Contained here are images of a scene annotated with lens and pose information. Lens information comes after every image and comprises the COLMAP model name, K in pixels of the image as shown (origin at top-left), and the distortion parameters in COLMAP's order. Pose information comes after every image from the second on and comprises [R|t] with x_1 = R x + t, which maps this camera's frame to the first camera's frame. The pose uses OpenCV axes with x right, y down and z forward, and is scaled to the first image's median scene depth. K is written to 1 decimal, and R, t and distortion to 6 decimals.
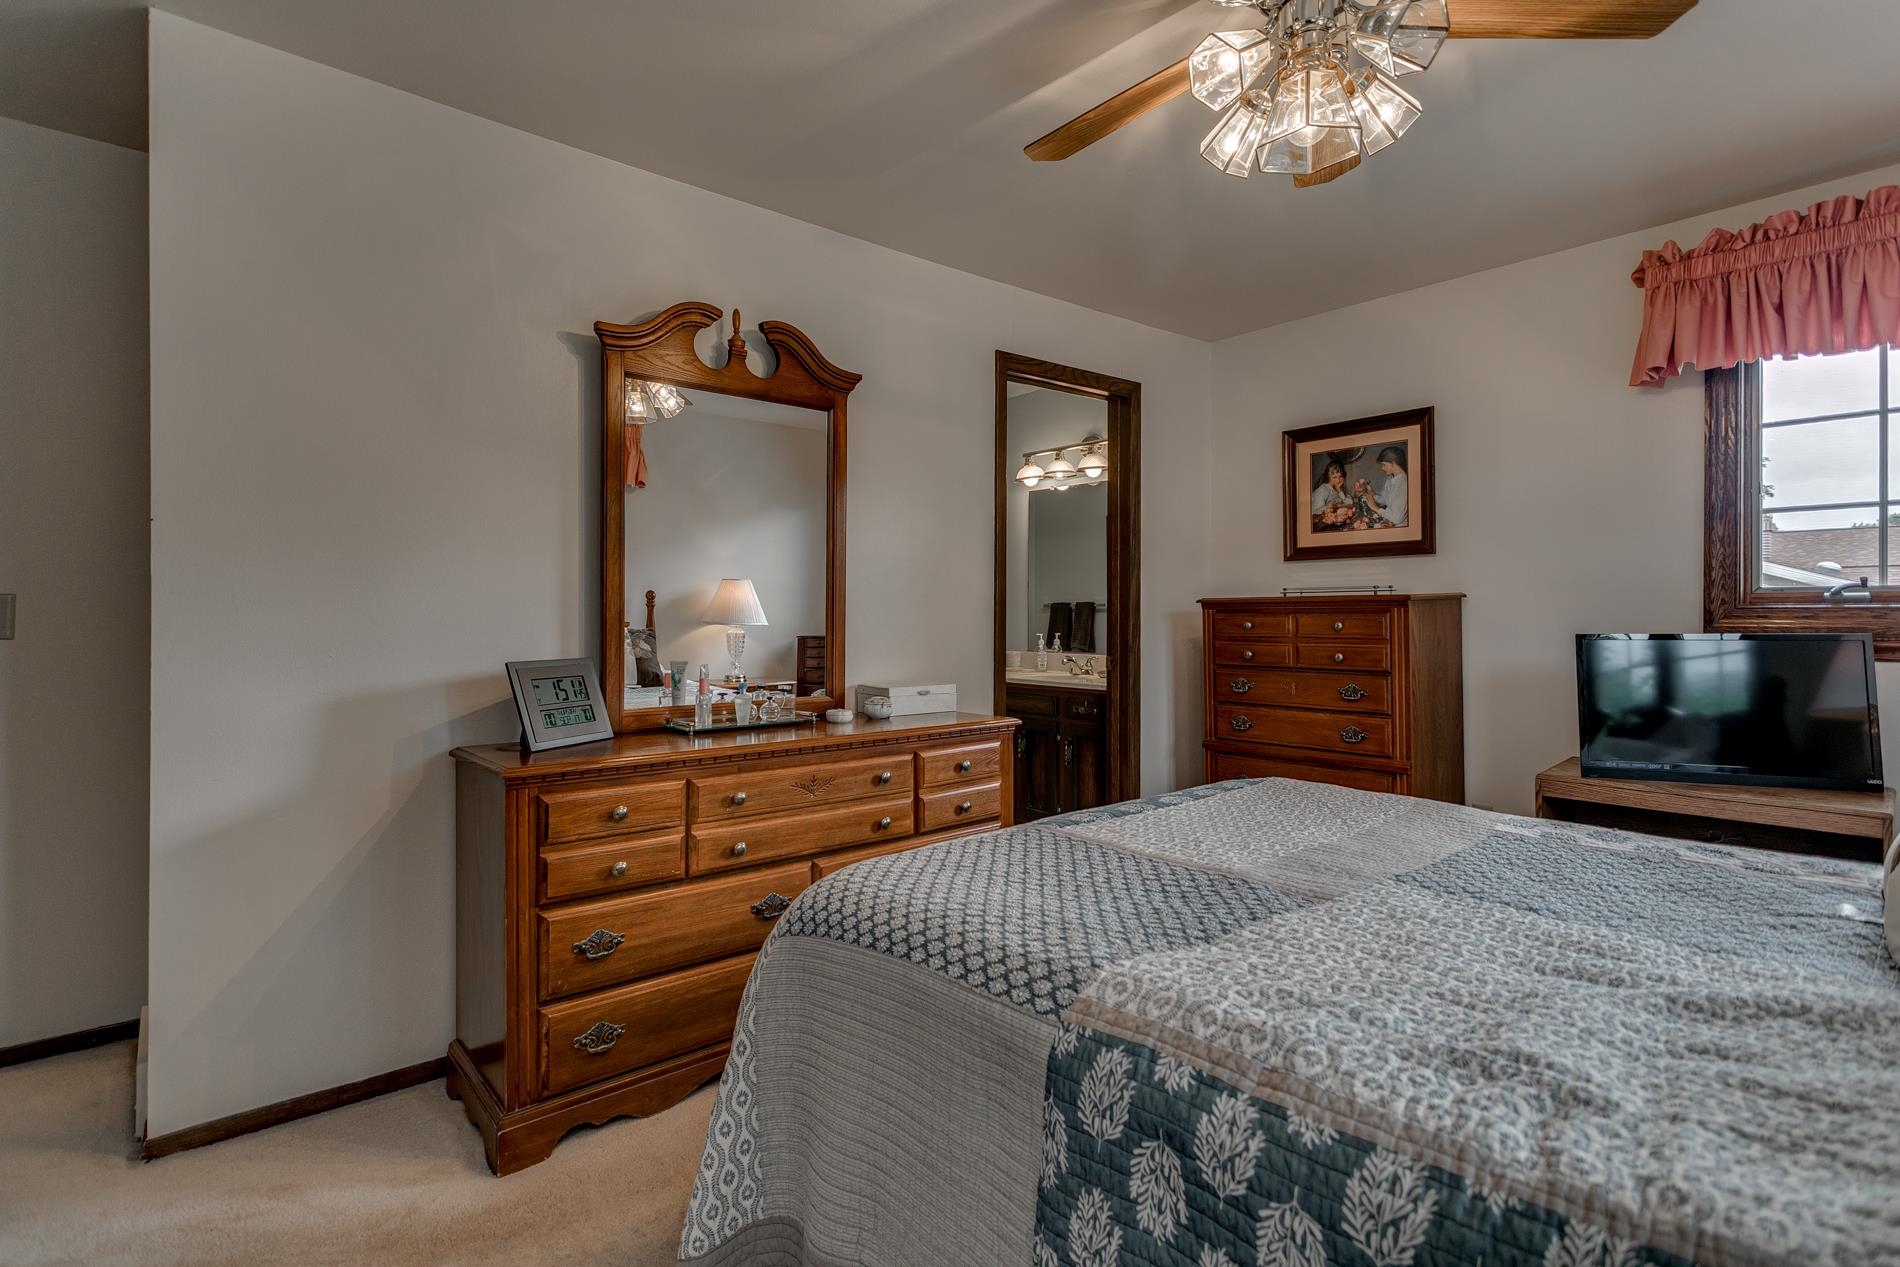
lens RADIAL K [[921.2, 0, 951.4], [0, 921.2, 604.2], [0, 0, 1]] dist [0.016715, 0.000256]
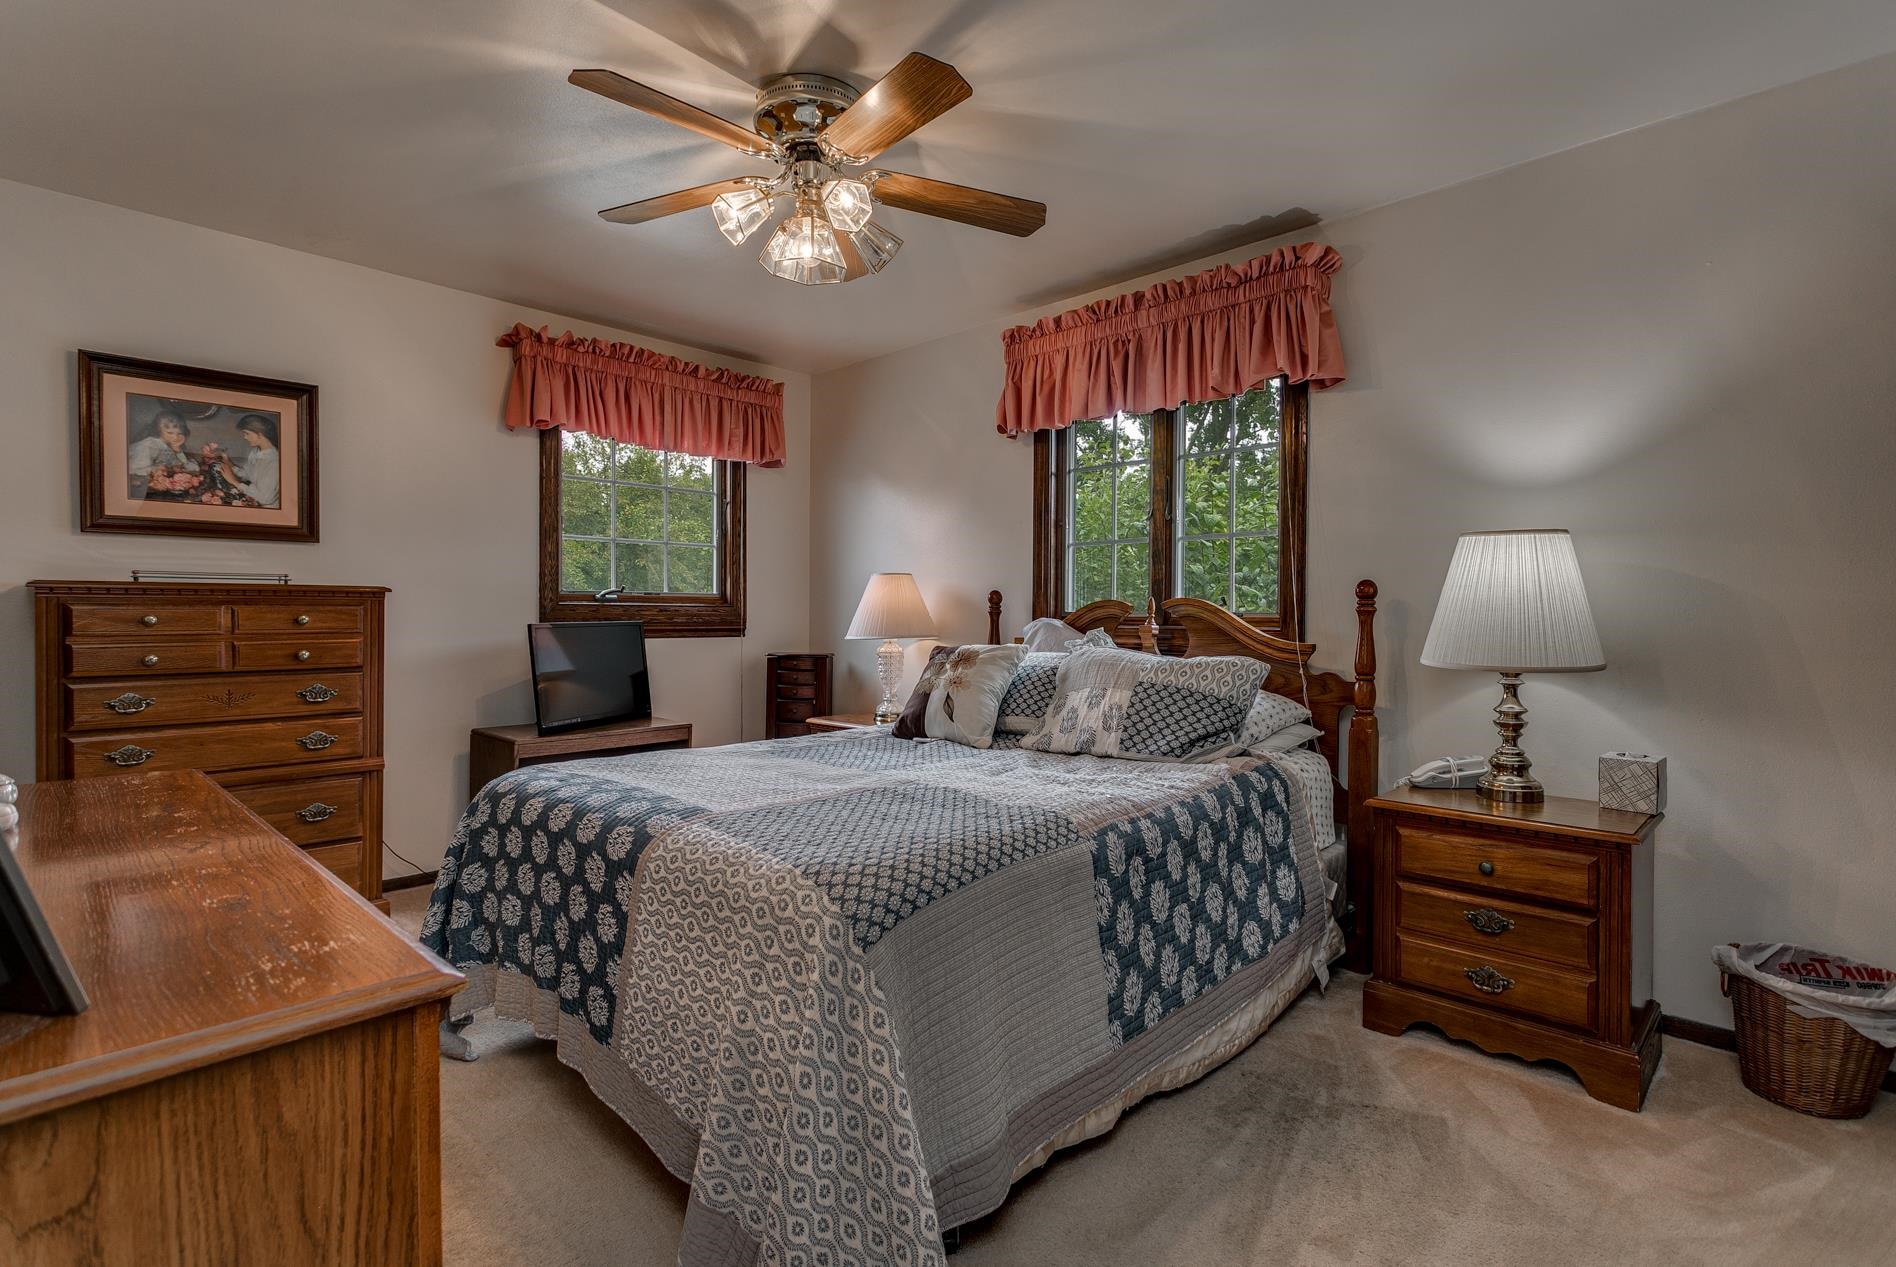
lens RADIAL K [[956.1, 0, 948.7], [0, 956.1, 629.2], [0, 0, 1]] dist [-0.000048, -0.000027]
pose [[-0.120662, -0.014764, 0.992584, -0.518020], [-0.013181, 0.999825, 0.013269, 0.012134], [-0.992606, -0.011482, -0.120835, 0.469285]]
